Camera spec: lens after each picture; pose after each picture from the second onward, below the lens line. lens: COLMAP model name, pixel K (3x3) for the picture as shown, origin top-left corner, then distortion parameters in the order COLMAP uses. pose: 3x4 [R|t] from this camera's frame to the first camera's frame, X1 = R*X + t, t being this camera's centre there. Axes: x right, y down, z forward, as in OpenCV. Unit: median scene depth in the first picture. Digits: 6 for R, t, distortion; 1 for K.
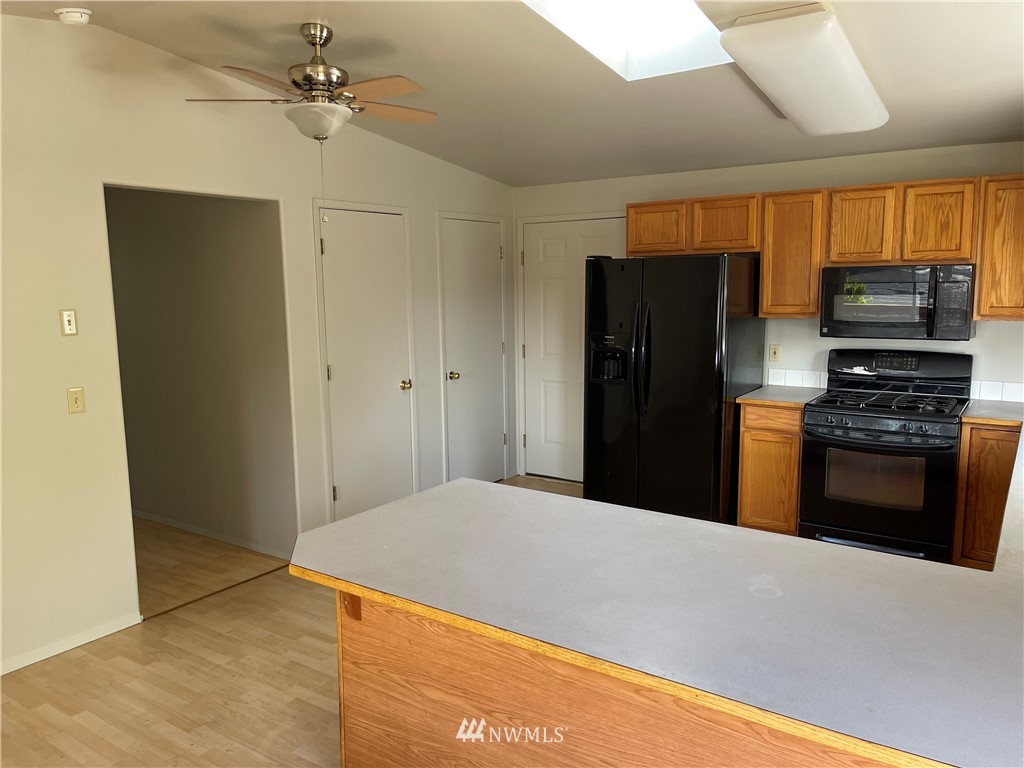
lens RADIAL K [[774.3, 0, 514.1], [0, 774.3, 385.3], [0, 0, 1]] dist [0.070267, -0.088840]
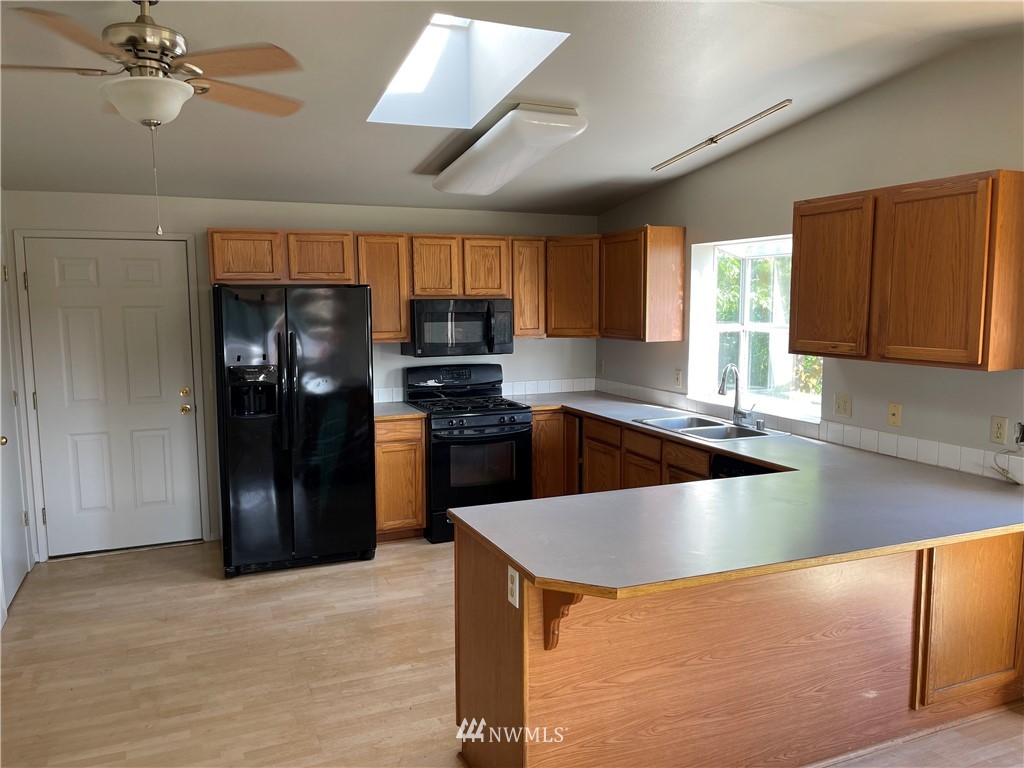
lens RADIAL K [[774.3, 0, 514.1], [0, 774.3, 385.3], [0, 0, 1]] dist [0.070267, -0.088840]
pose [[0.537831, -0.085628, 0.838693, -0.564056], [0.115334, 0.992948, 0.027416, -0.037672], [-0.835126, 0.081985, 0.543914, 0.253001]]
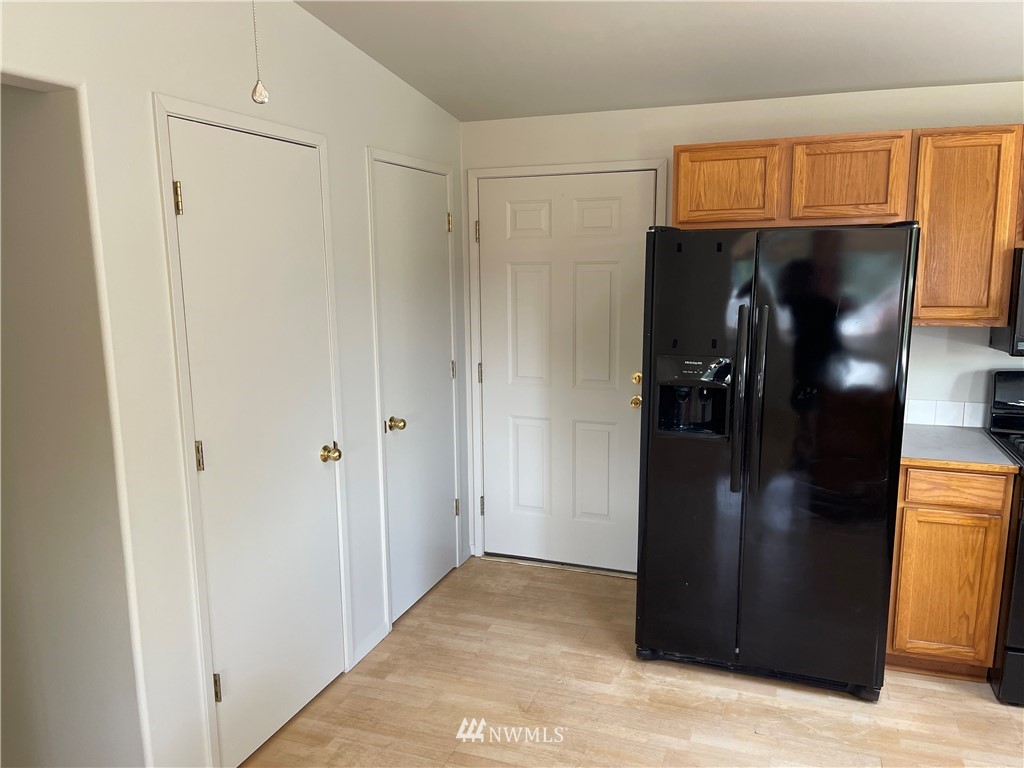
lens RADIAL K [[774.3, 0, 514.1], [0, 774.3, 385.3], [0, 0, 1]] dist [0.070267, -0.088840]
pose [[0.968333, -0.037081, 0.246894, -0.180384], [0.031043, 0.999117, 0.028306, -0.074873], [-0.247725, -0.019745, 0.968629, 0.511093]]
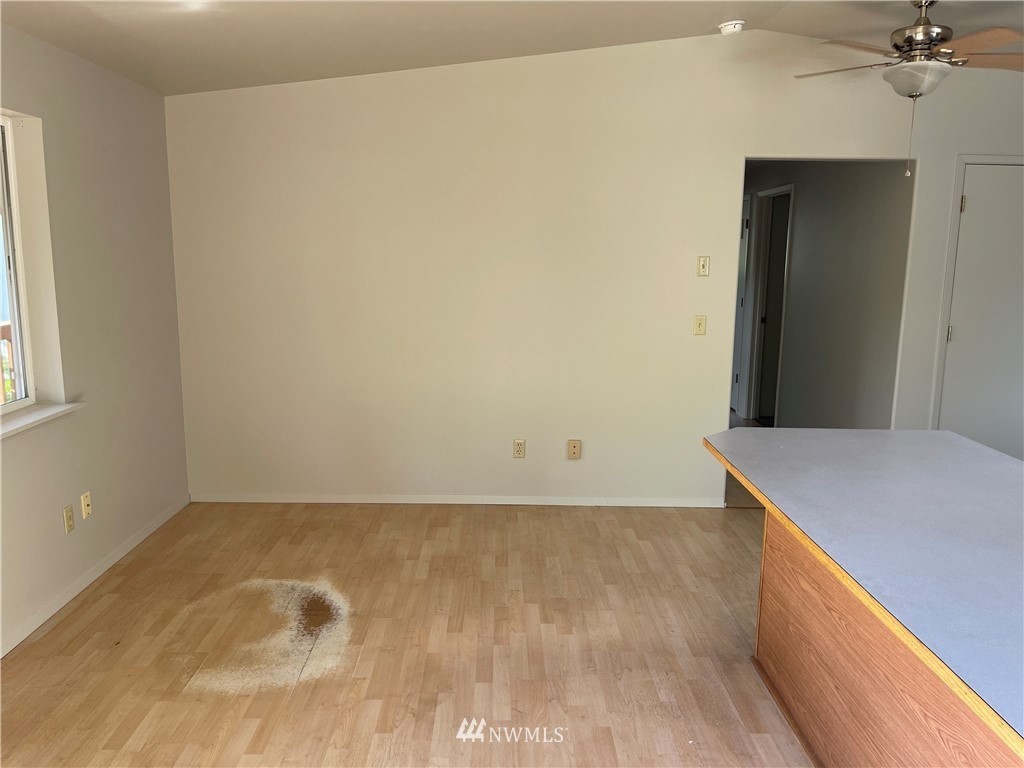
lens RADIAL K [[781.5, 0, 515.0], [0, 781.5, 387.1], [0, 0, 1]] dist [0.044734, -0.099486]
pose [[0.571794, 0.154481, -0.805722, 0.275218], [-0.129992, 0.986765, 0.096942, 0.027287], [0.810033, 0.049307, 0.584307, -0.015662]]
